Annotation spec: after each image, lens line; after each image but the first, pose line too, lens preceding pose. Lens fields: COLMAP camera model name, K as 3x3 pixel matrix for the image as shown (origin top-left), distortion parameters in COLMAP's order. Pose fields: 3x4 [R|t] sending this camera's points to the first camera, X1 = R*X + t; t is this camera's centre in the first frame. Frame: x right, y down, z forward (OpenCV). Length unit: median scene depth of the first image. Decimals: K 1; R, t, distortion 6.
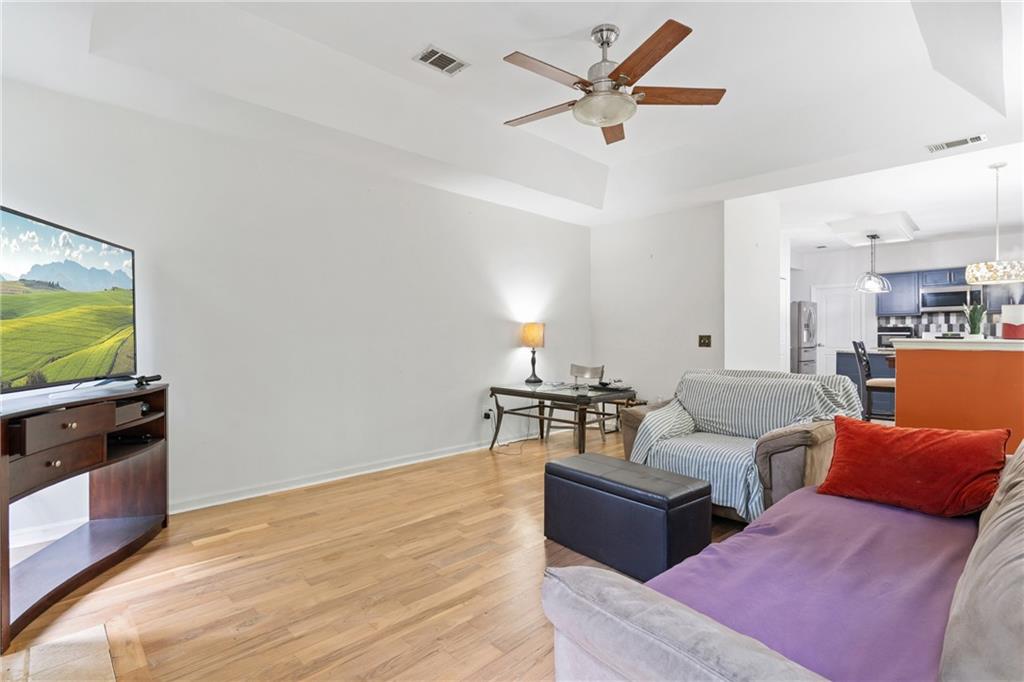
lens RADIAL K [[487.3, 0, 503.0], [0, 487.3, 336.9], [0, 0, 1]] dist [0.000595, 0.002068]
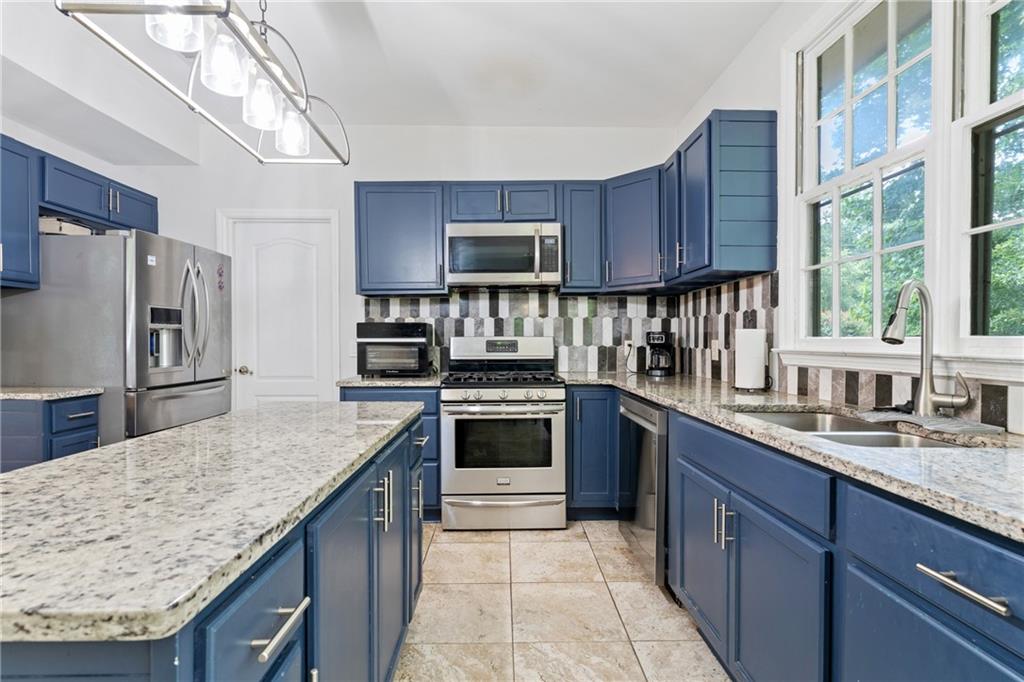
lens RADIAL K [[487.3, 0, 507.8], [0, 487.3, 343.5], [0, 0, 1]] dist [0.000595, 0.002068]
pose [[0.683965, -0.009027, 0.729459, 0.593450], [0.002598, 0.999947, 0.009939, -0.008173], [-0.729510, -0.004903, 0.683952, 0.684546]]
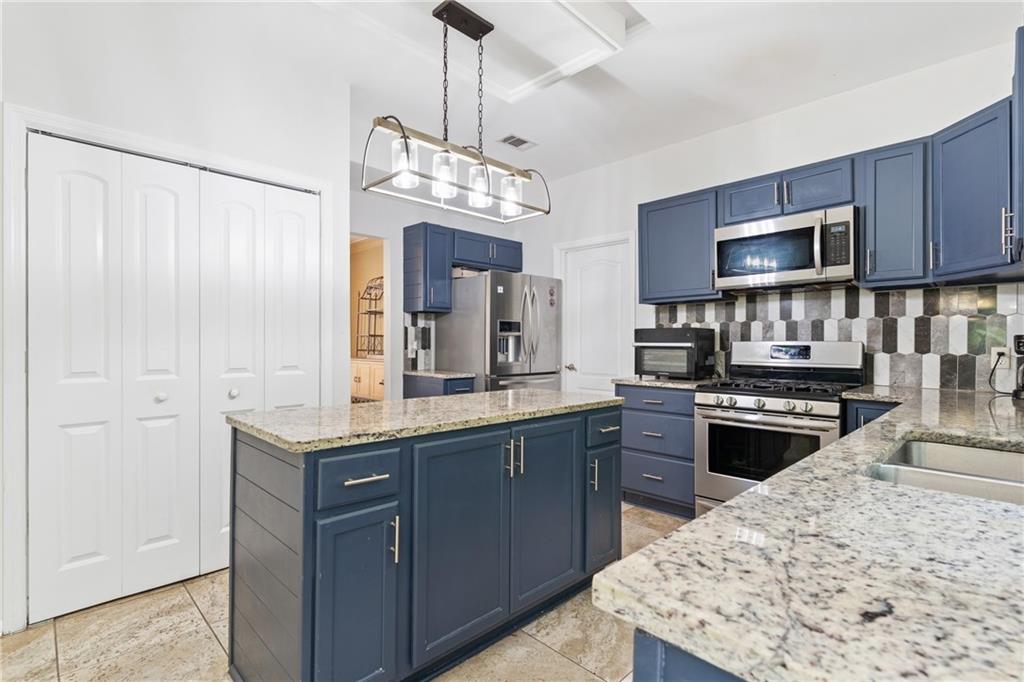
lens RADIAL K [[487.3, 0, 504.8], [0, 487.3, 343.8], [0, 0, 1]] dist [0.000595, 0.002068]
pose [[0.999994, 0.002046, 0.002675, 0.672166], [-0.002053, 0.999994, 0.002680, -0.008628], [-0.002669, -0.002685, 0.999993, 0.599111]]
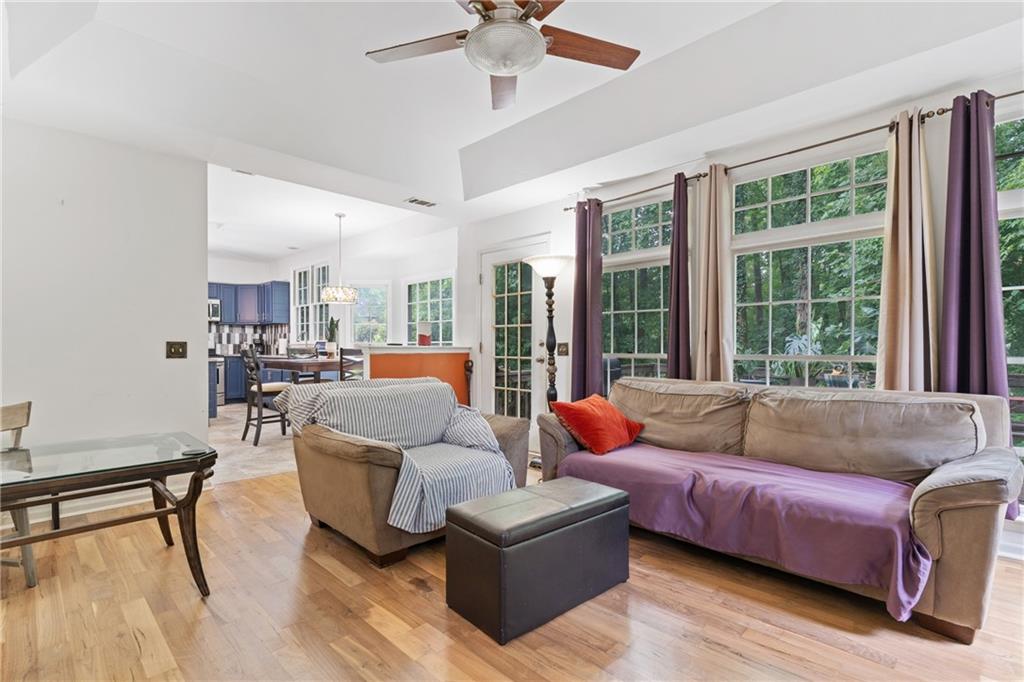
lens RADIAL K [[487.3, 0, 506.8], [0, 487.3, 349.5], [0, 0, 1]] dist [0.000595, 0.002068]
pose [[-0.008902, -0.009378, 0.999916, -0.170633], [0.000701, 0.999956, 0.009384, 0.000969], [-0.999960, 0.000785, -0.008895, 0.298209]]
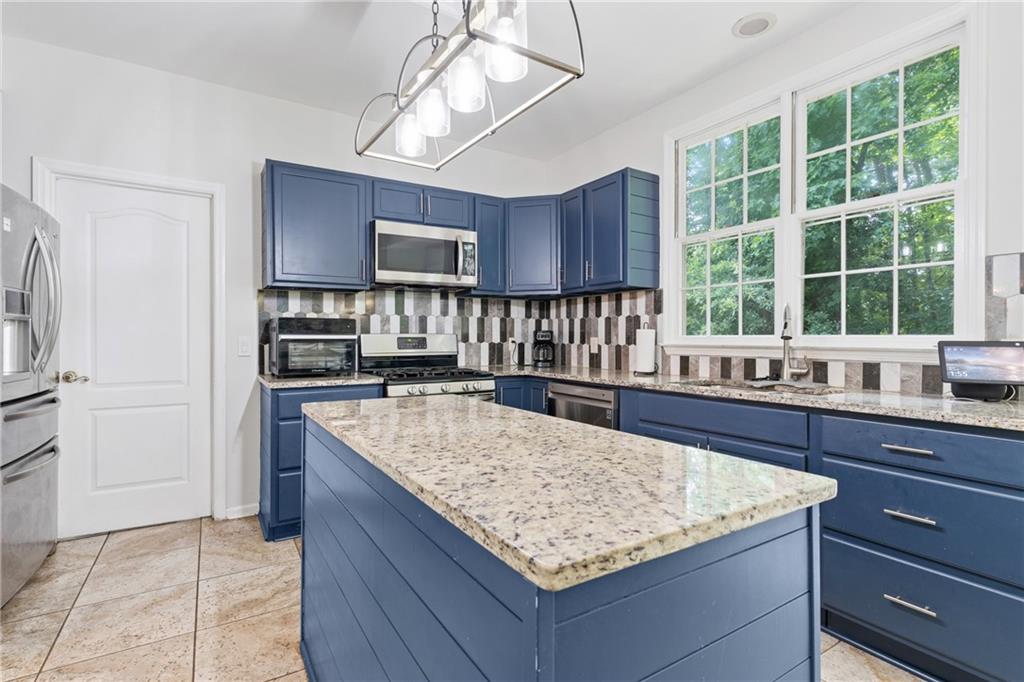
lens RADIAL K [[487.3, 0, 511.2], [0, 487.3, 338.6], [0, 0, 1]] dist [0.000595, 0.002068]
pose [[0.211241, -0.004993, 0.977421, 0.492488], [-0.000674, 0.999986, 0.005254, -0.007958], [-0.977434, -0.001769, 0.211235, 0.795791]]
